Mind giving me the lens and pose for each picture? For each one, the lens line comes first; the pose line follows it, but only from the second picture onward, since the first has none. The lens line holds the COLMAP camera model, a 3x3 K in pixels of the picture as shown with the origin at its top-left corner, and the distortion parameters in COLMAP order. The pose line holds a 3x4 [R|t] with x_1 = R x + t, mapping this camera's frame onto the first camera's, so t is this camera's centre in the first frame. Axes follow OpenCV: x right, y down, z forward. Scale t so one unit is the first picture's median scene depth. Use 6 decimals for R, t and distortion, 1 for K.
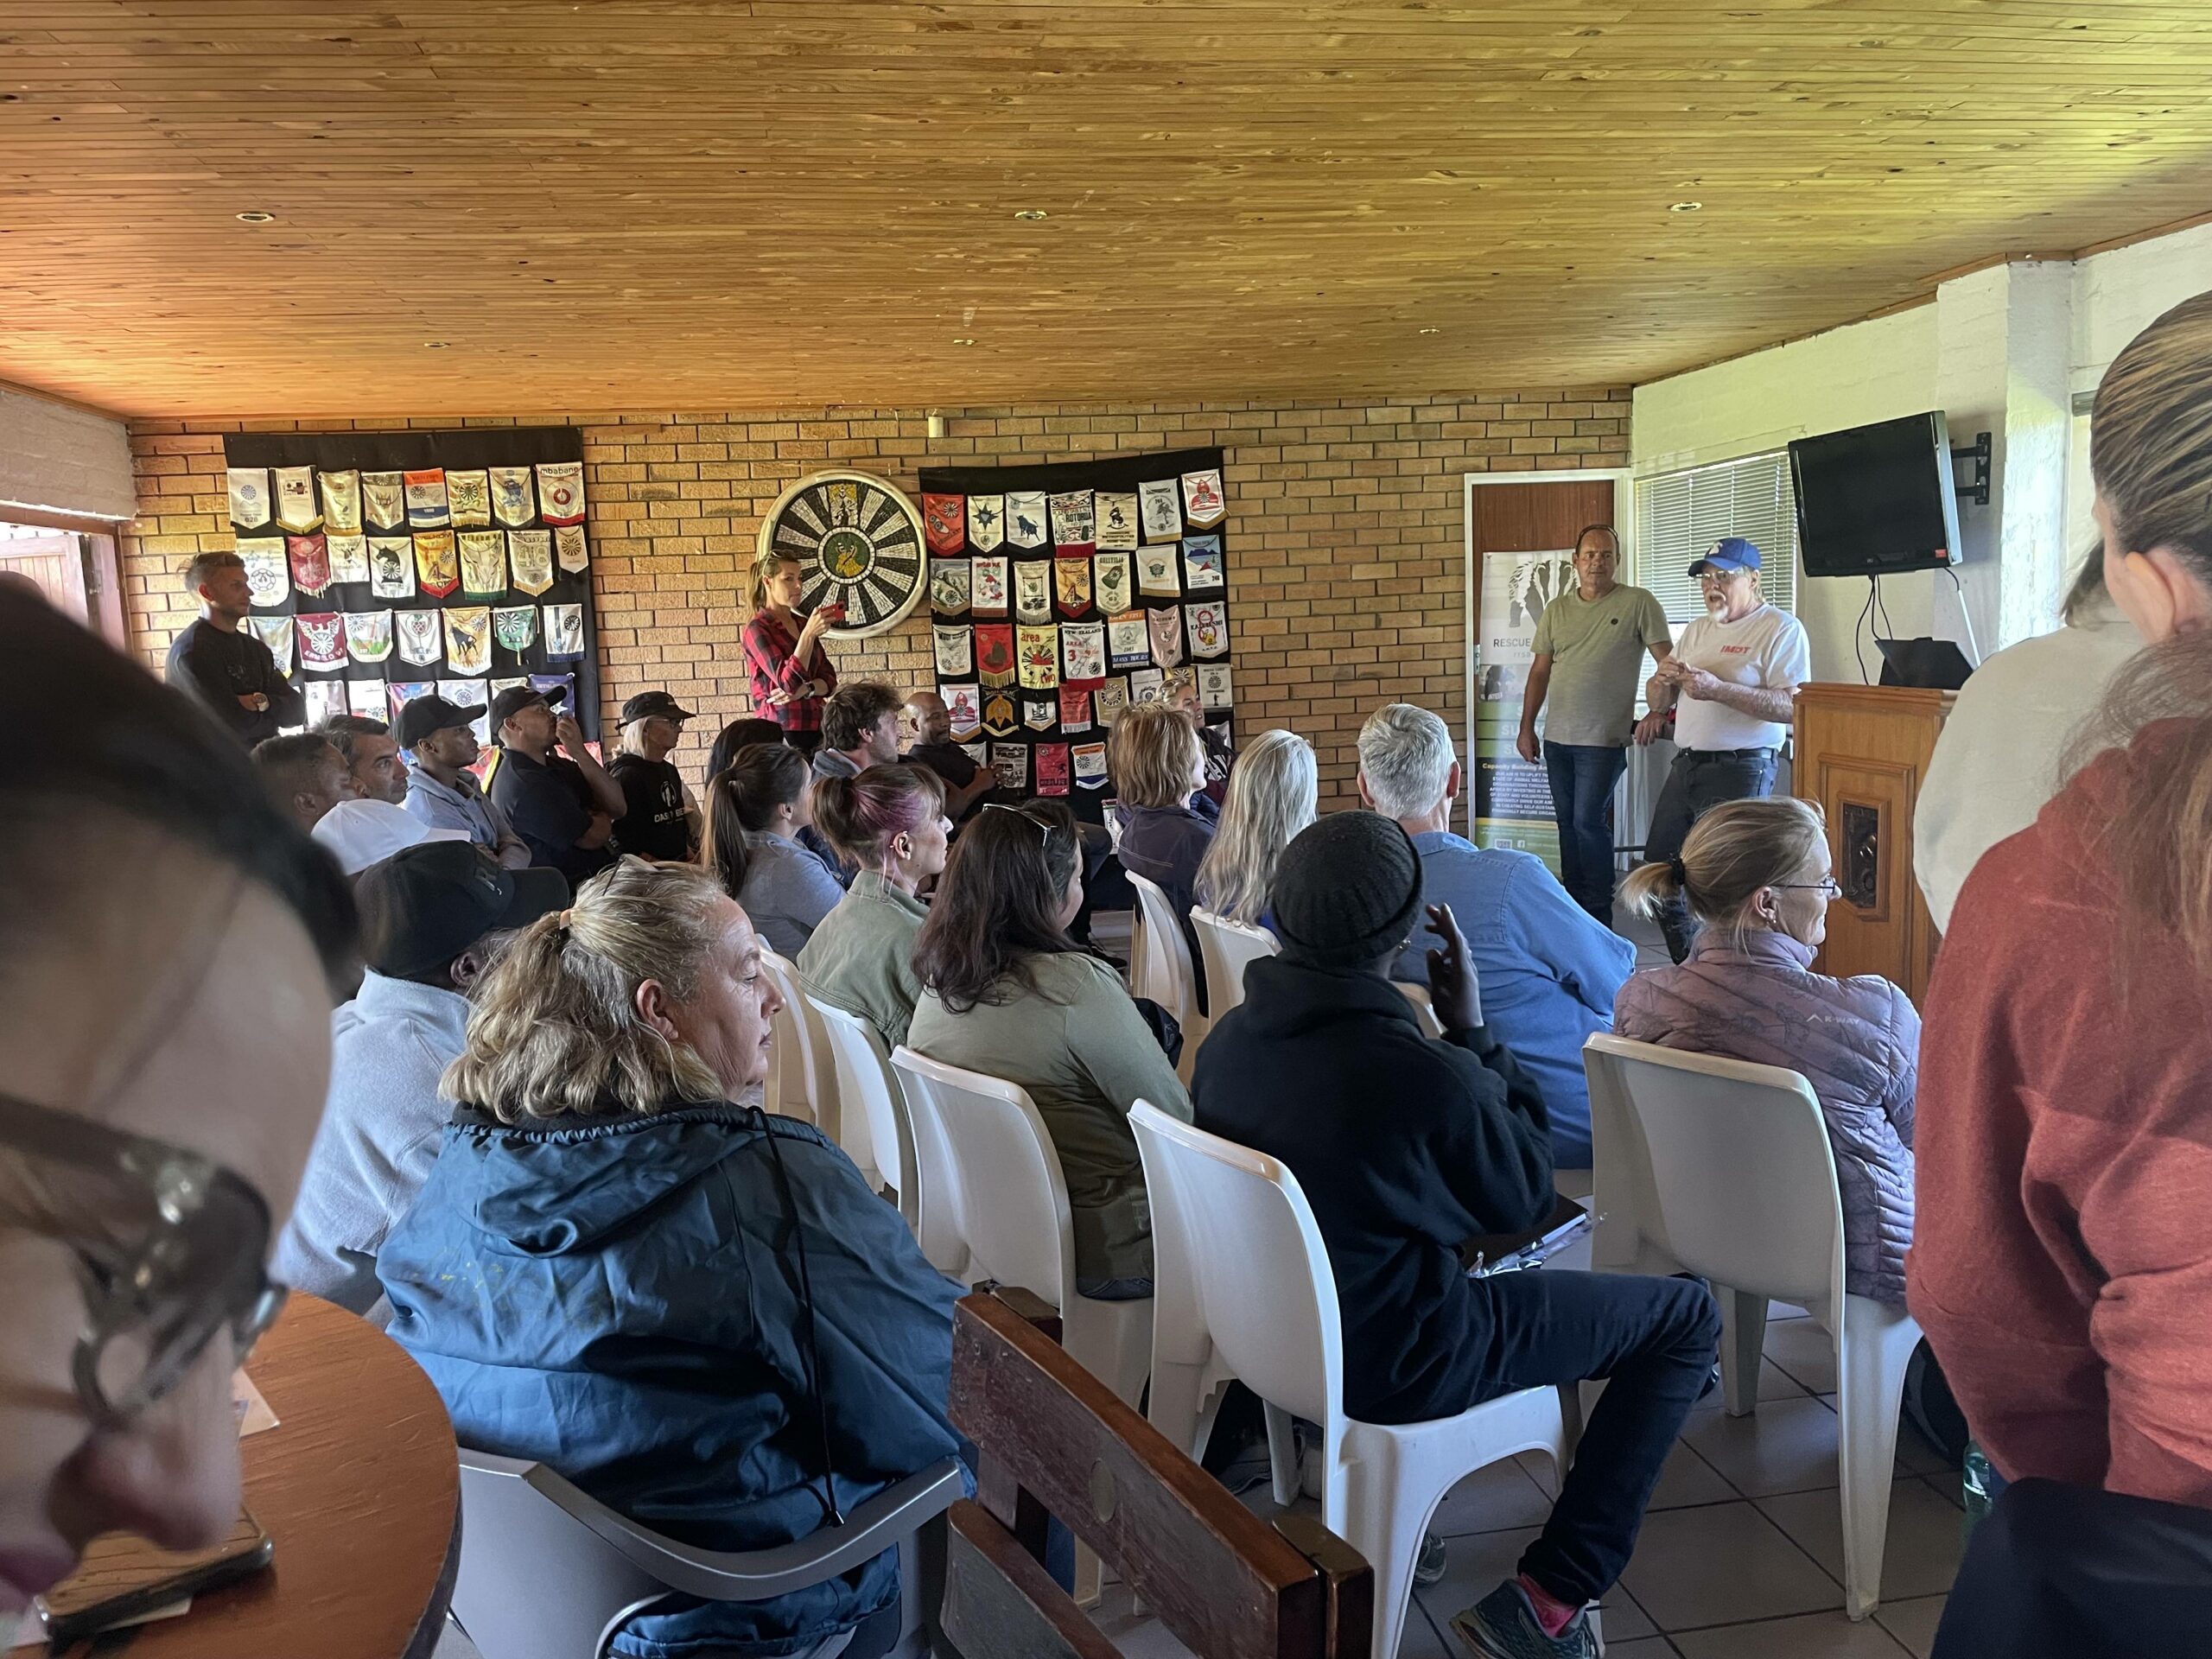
lens RADIAL K [[1774.5, 0, 1120.4], [0, 1774.5, 844.3], [0, 0, 1]] dist [0.121835, -0.093111]
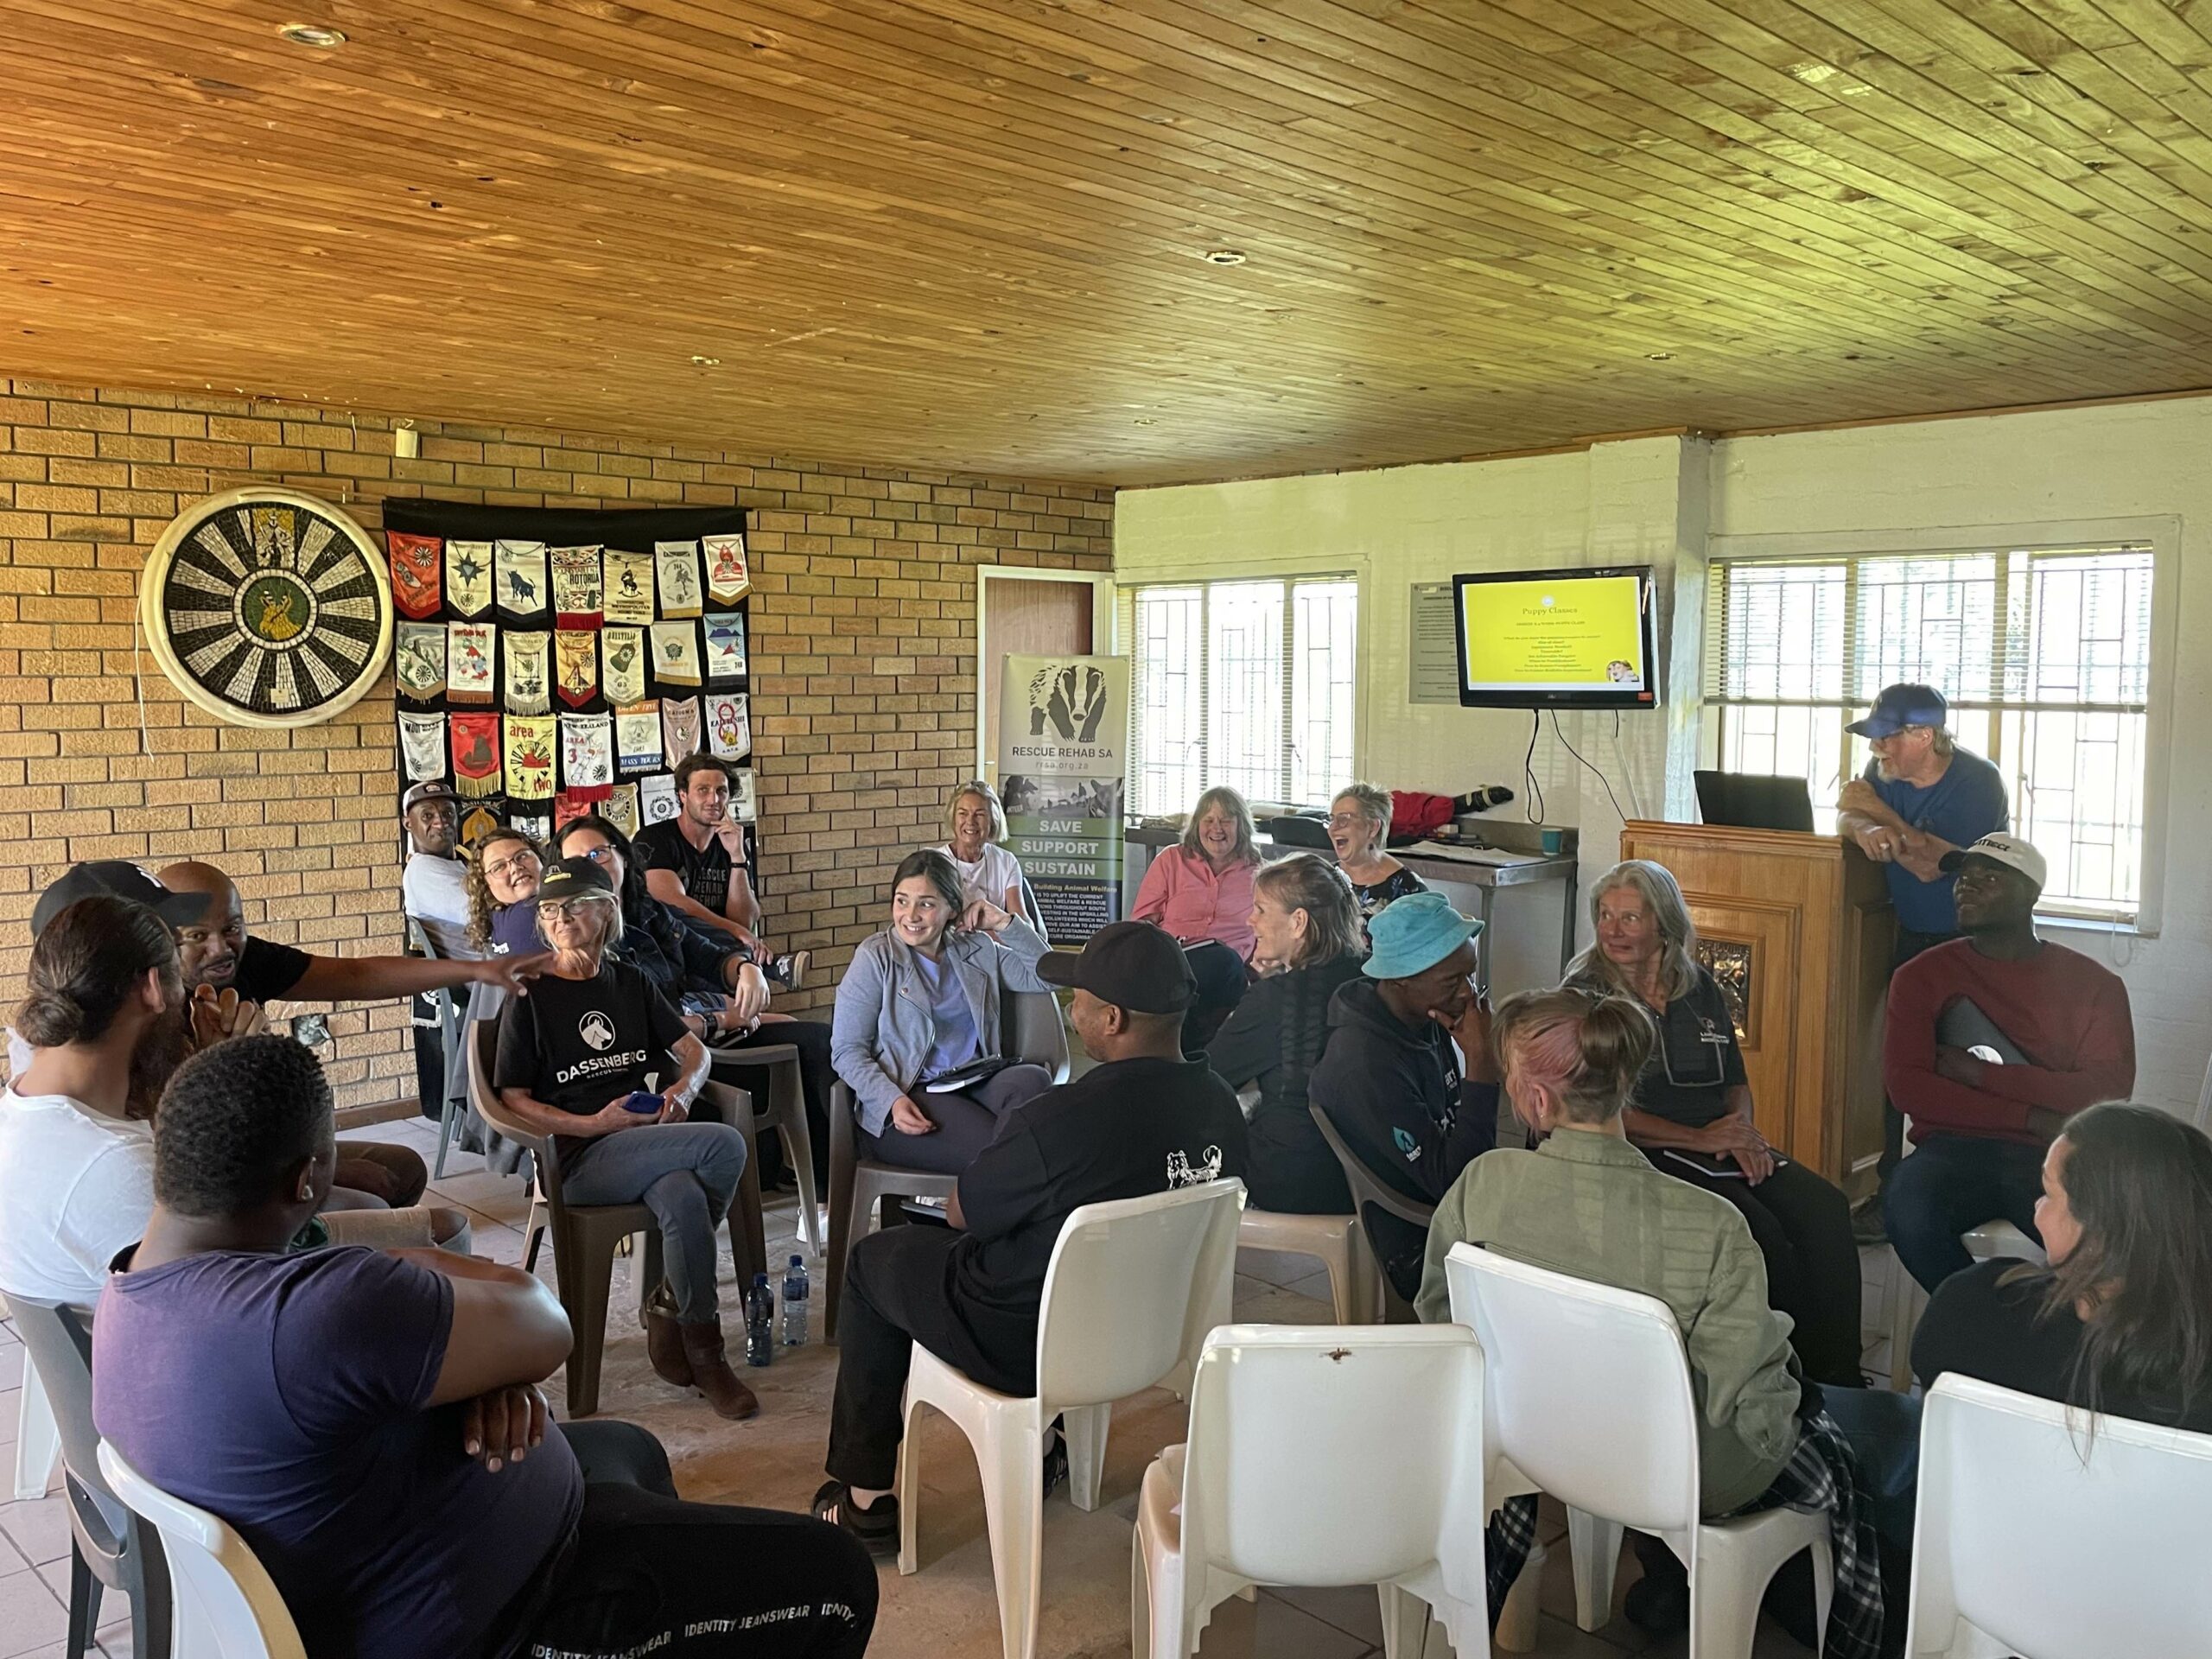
lens RADIAL K [[1908.9, 0, 1102.9], [0, 1908.9, 813.0], [0, 0, 1]] dist [0.098604, -0.046650]
pose [[0.805263, -0.000117, 0.592918, -0.342127], [0.034999, 0.998266, -0.047336, -0.034968], [-0.591885, 0.058870, 0.803870, 0.201858]]
